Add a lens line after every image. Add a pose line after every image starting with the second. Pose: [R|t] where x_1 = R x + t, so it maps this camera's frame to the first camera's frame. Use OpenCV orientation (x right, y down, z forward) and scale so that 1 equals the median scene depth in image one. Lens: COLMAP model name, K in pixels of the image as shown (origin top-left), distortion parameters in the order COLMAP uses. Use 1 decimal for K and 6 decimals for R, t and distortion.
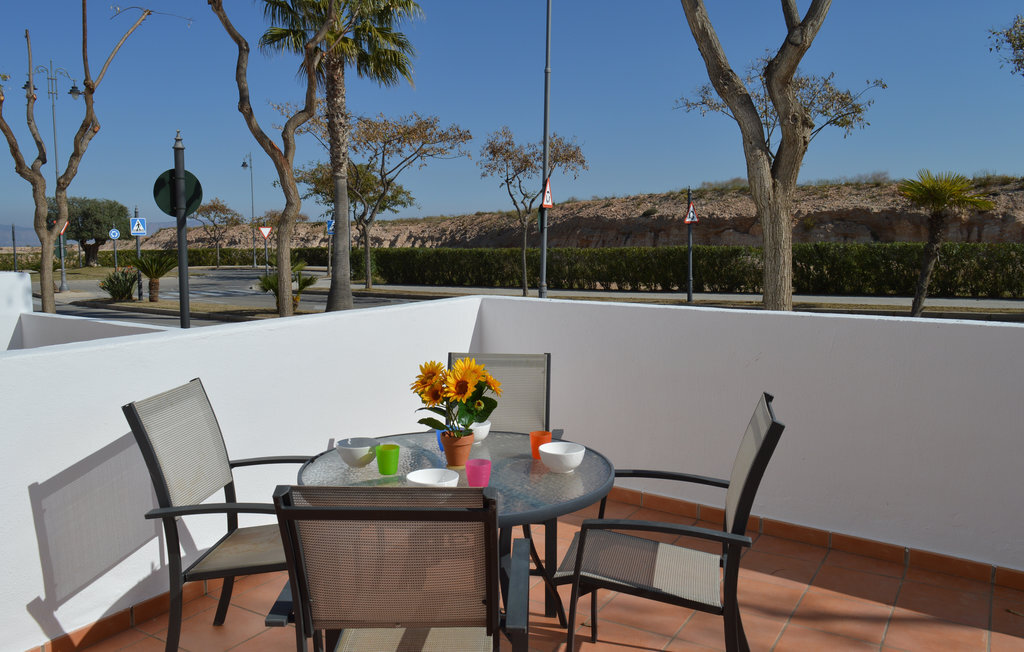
lens RADIAL K [[805.6, 0, 512.0], [0, 805.6, 326.0], [0, 0, 1]] dist [-0.019009, 0.011028]
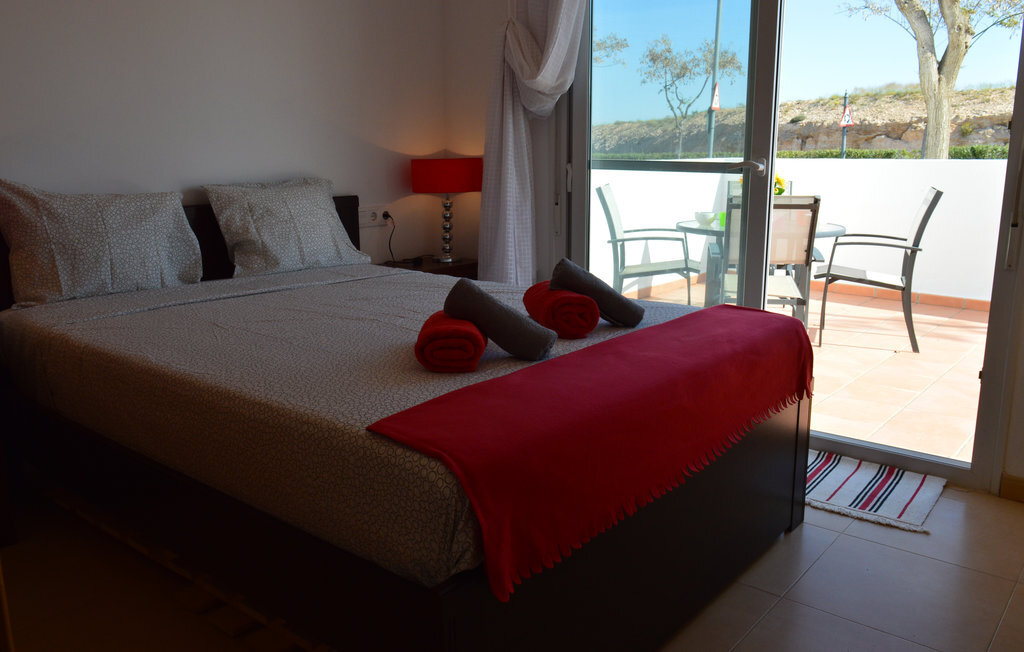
lens RADIAL K [[805.6, 0, 512.0], [0, 805.6, 326.0], [0, 0, 1]] dist [-0.019009, 0.011028]
pose [[0.988189, 0.030695, -0.150136, -0.036468], [-0.014704, 0.994206, 0.106481, 0.022428], [0.152534, -0.103016, 0.982915, -0.102636]]
